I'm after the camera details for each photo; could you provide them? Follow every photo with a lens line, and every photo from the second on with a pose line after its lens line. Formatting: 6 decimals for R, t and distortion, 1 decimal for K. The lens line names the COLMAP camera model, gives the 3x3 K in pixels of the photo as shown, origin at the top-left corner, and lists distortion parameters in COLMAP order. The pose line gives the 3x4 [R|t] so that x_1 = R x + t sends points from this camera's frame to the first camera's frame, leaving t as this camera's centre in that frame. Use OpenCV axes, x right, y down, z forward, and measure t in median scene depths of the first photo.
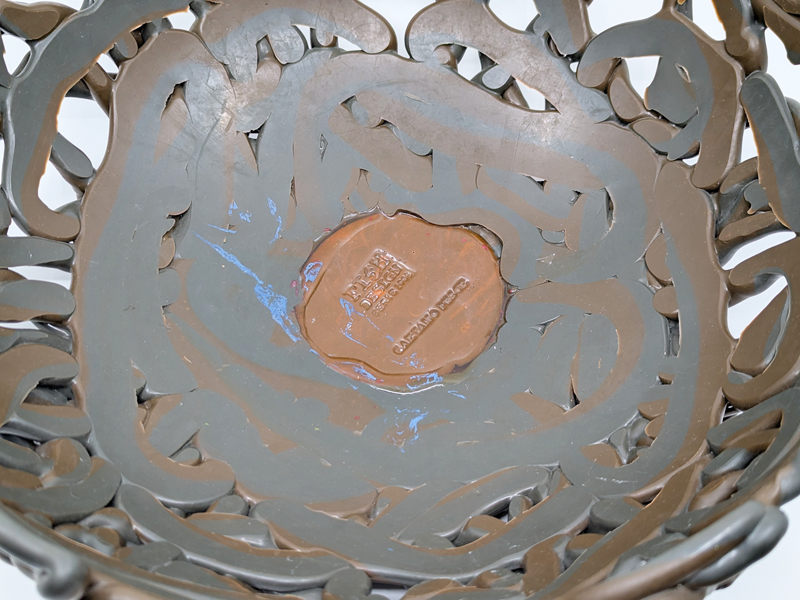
lens RADIAL K [[1224.0, 0, 400.0], [0, 1224.0, 300.0], [0, 0, 1]] dist [0.017304, -0.262287]
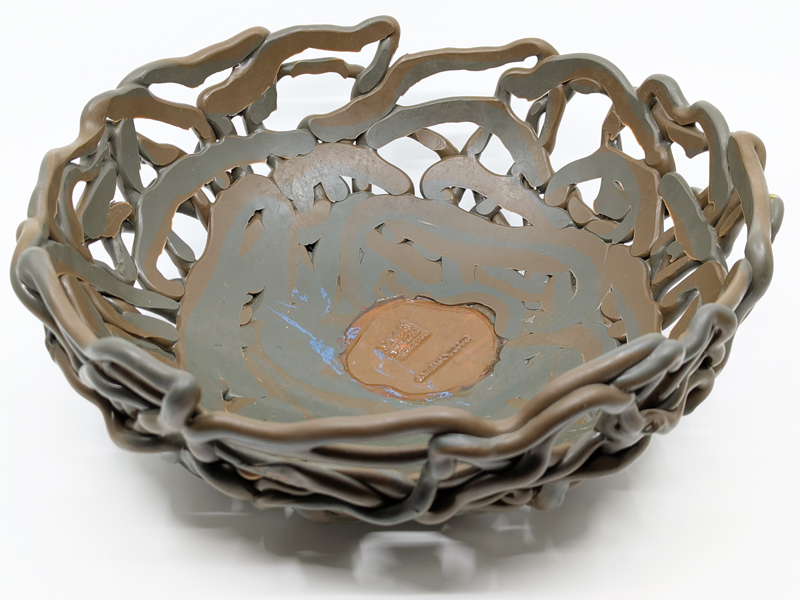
lens RADIAL K [[1224.0, 0, 400.0], [0, 1224.0, 300.0], [0, 0, 1]] dist [0.017304, -0.262287]
pose [[0.999321, -0.025245, -0.026835, 0.016364], [0.013266, 0.926048, -0.377173, 0.458321], [0.034372, 0.376561, 0.925754, -0.252678]]
